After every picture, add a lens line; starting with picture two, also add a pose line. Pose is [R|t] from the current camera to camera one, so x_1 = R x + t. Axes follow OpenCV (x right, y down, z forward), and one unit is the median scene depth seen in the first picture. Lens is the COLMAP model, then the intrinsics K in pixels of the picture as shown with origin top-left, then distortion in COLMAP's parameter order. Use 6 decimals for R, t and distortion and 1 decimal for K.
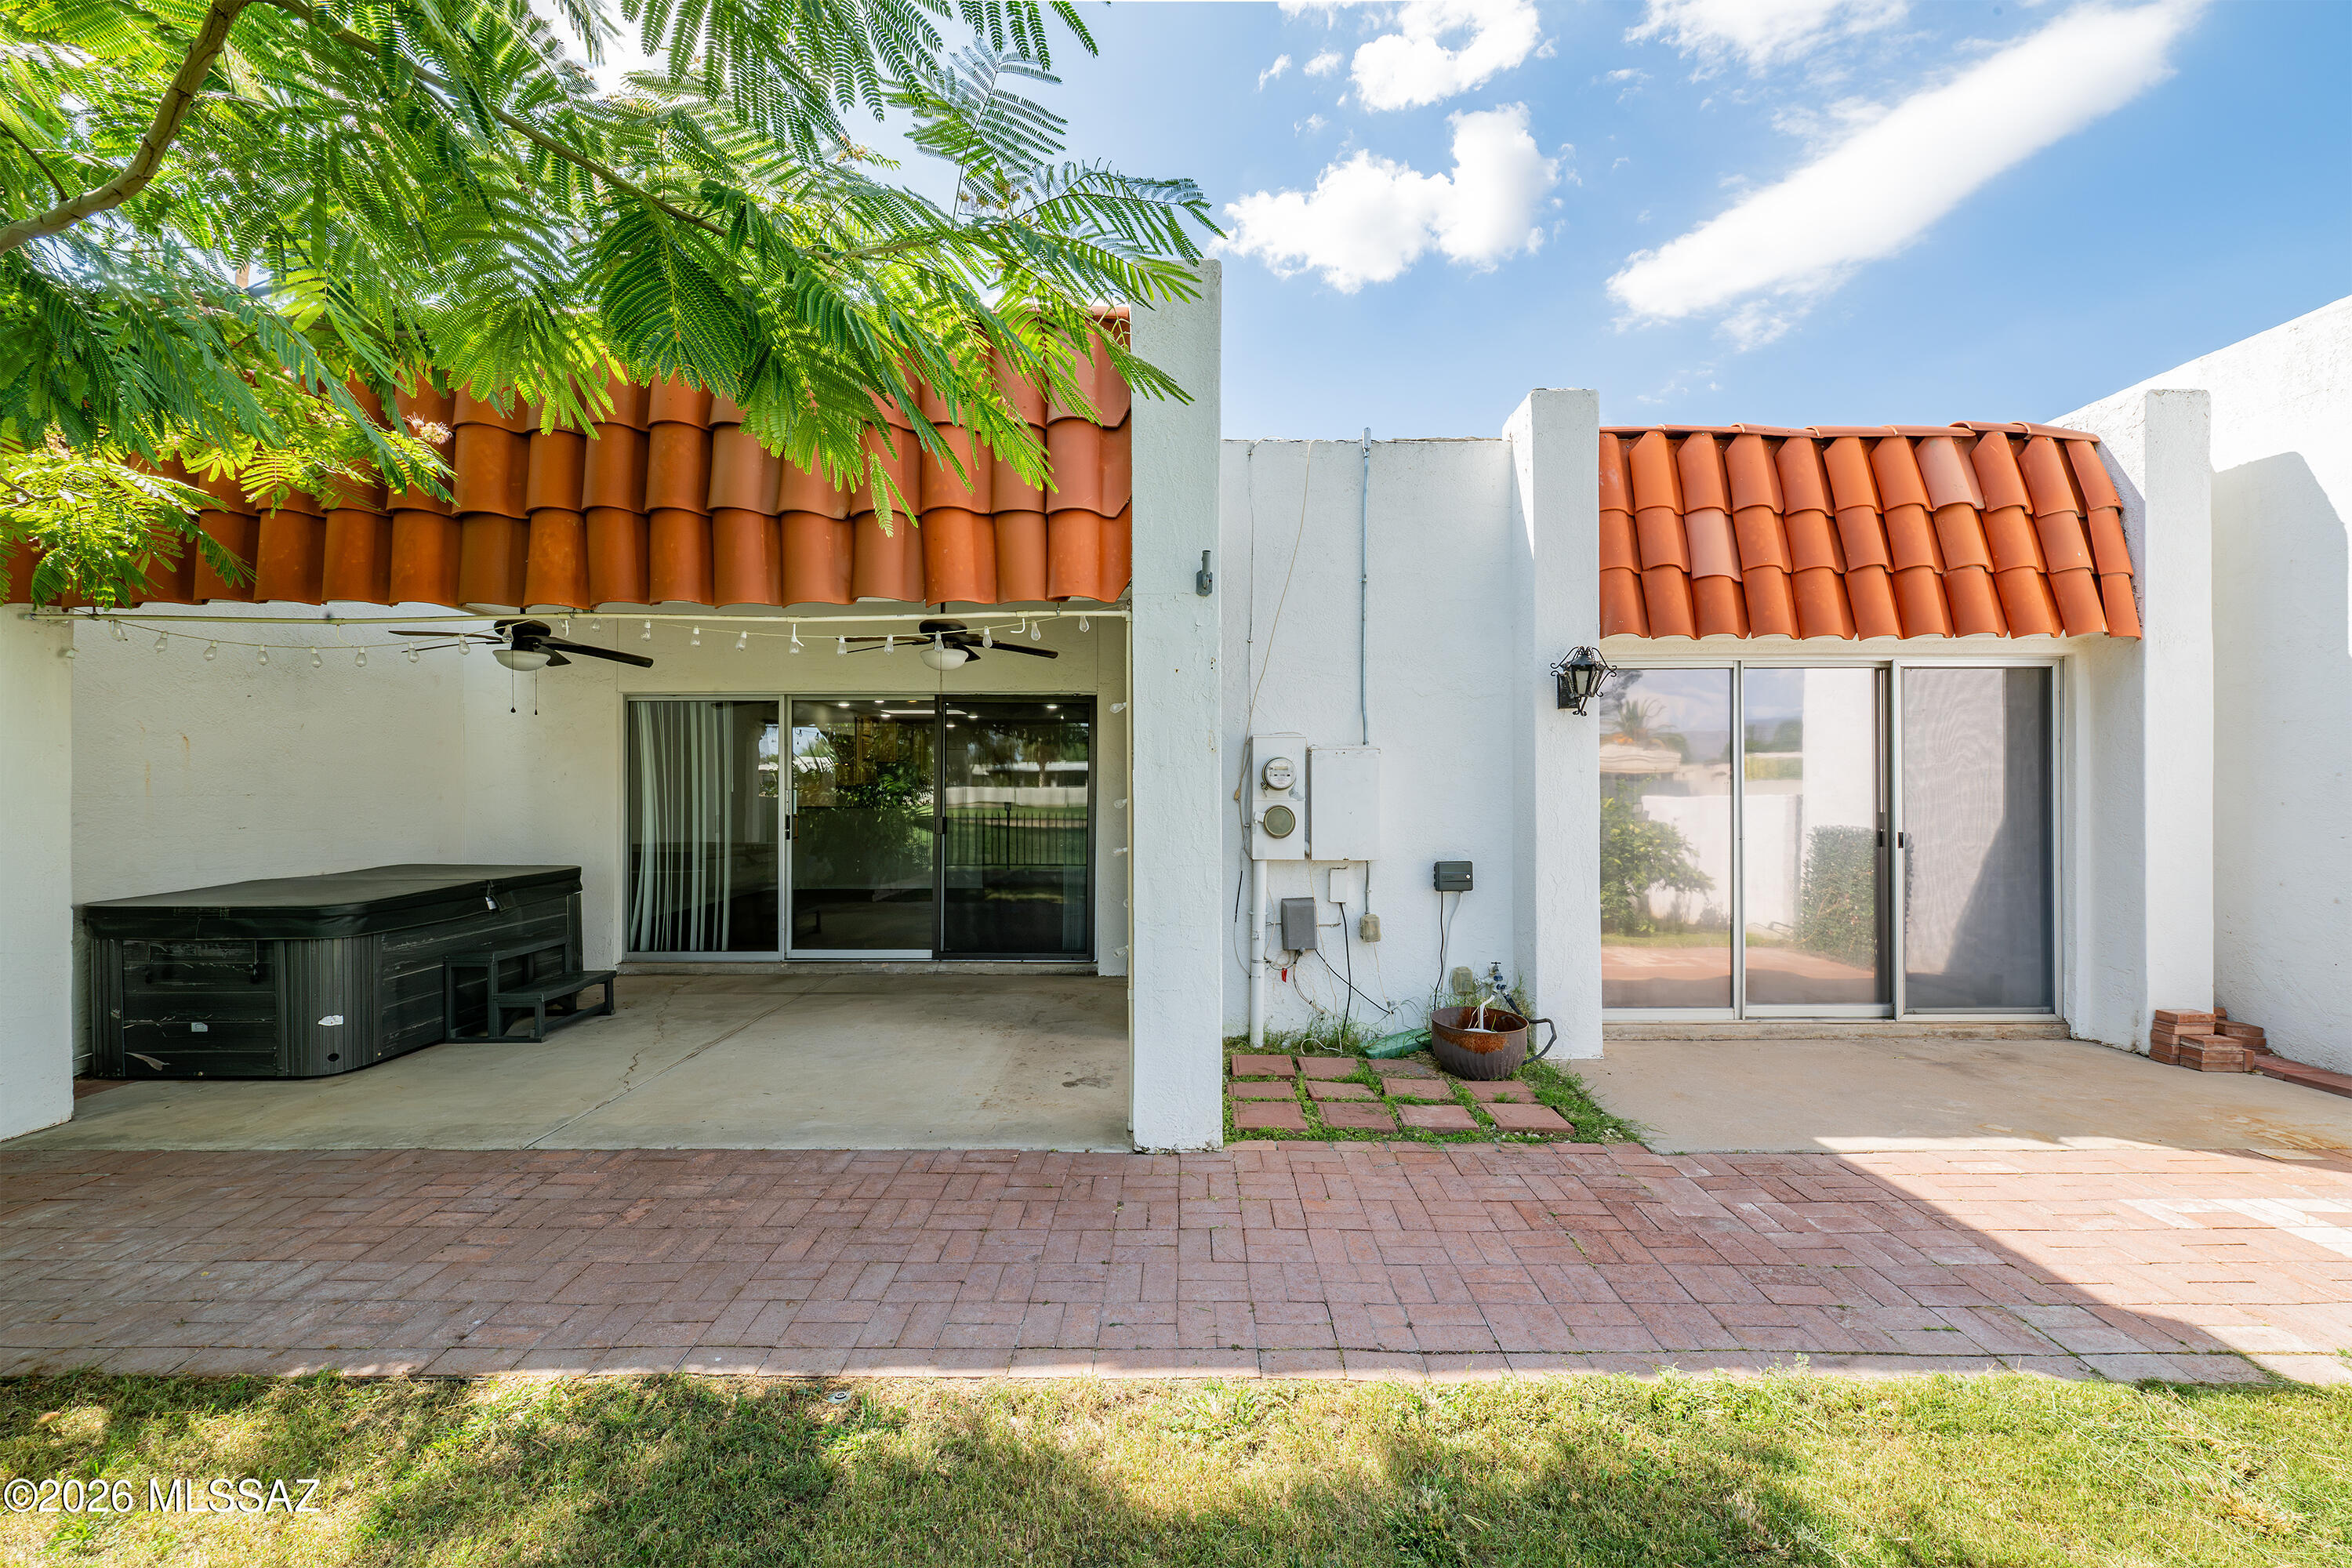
lens RADIAL K [[928.9, 0, 1154.0], [0, 928.9, 789.4], [0, 0, 1]] dist [-0.001678, -0.000104]
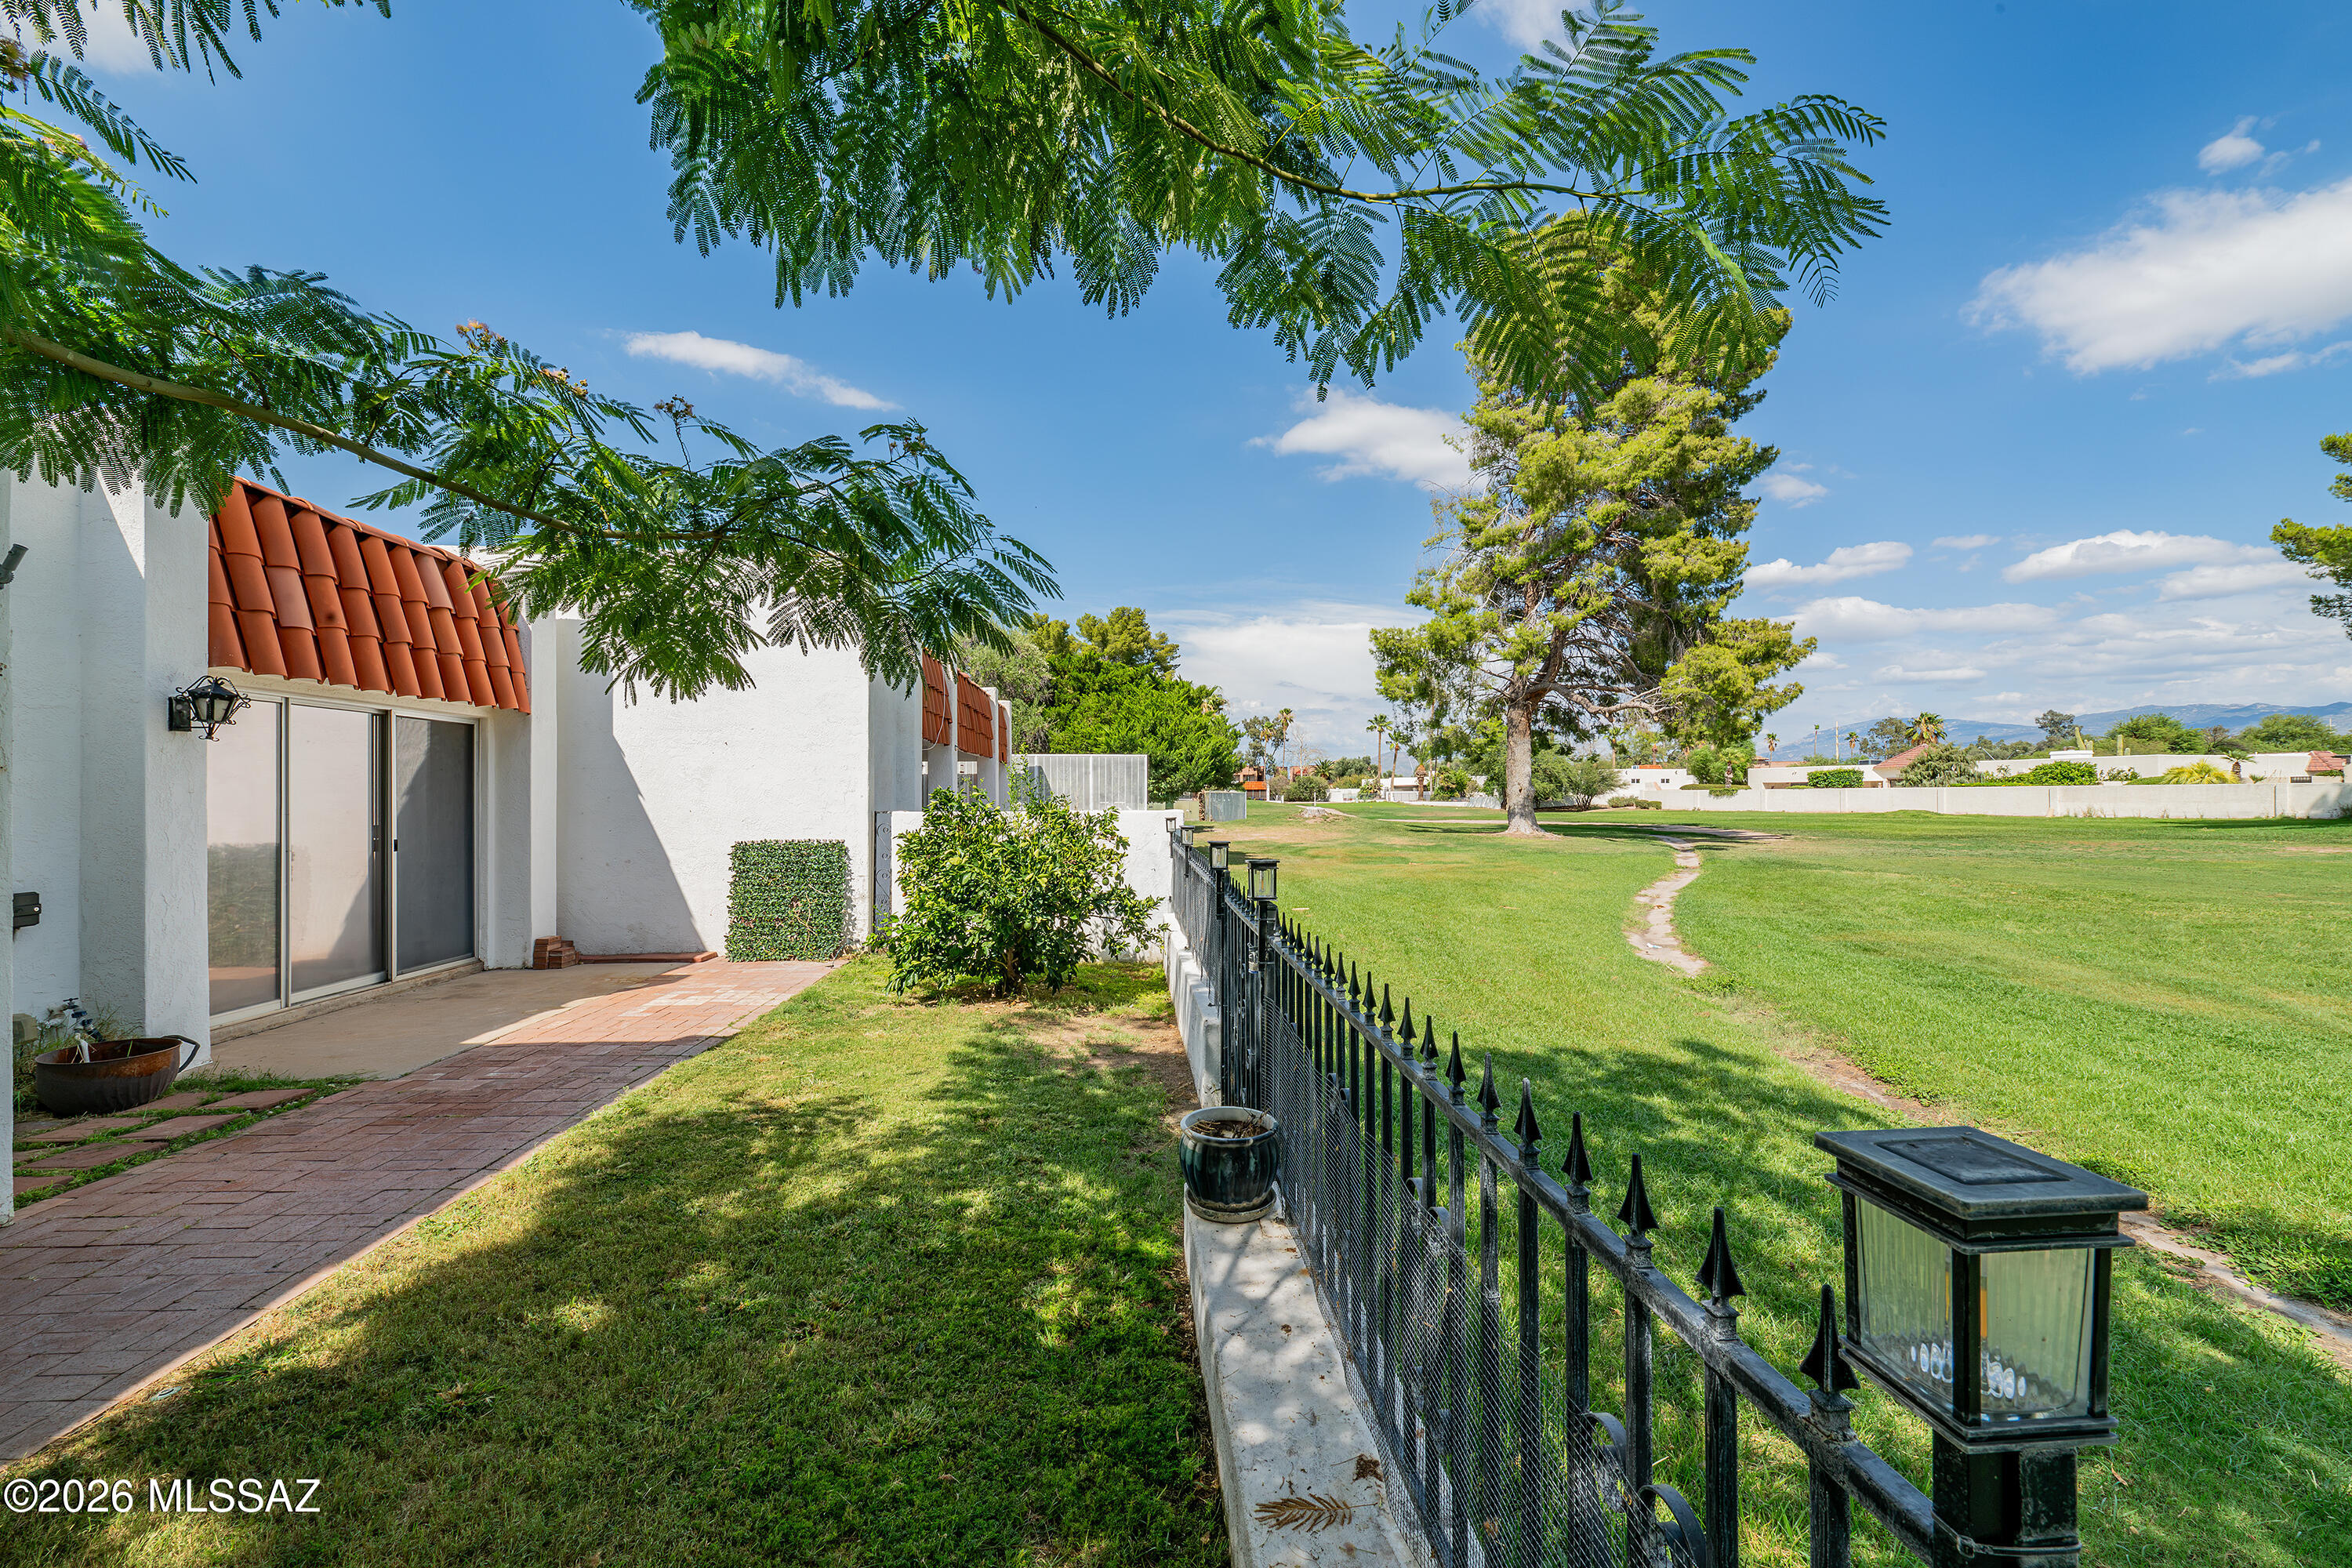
lens RADIAL K [[928.9, 0, 1188.6], [0, 928.9, 782.6], [0, 0, 1]] dist [-0.001678, -0.000104]
pose [[-0.079035, 0.018445, 0.996701, -0.662186], [0.005548, 0.999821, -0.018063, -0.005535], [-0.996856, 0.004102, -0.079123, -0.033674]]
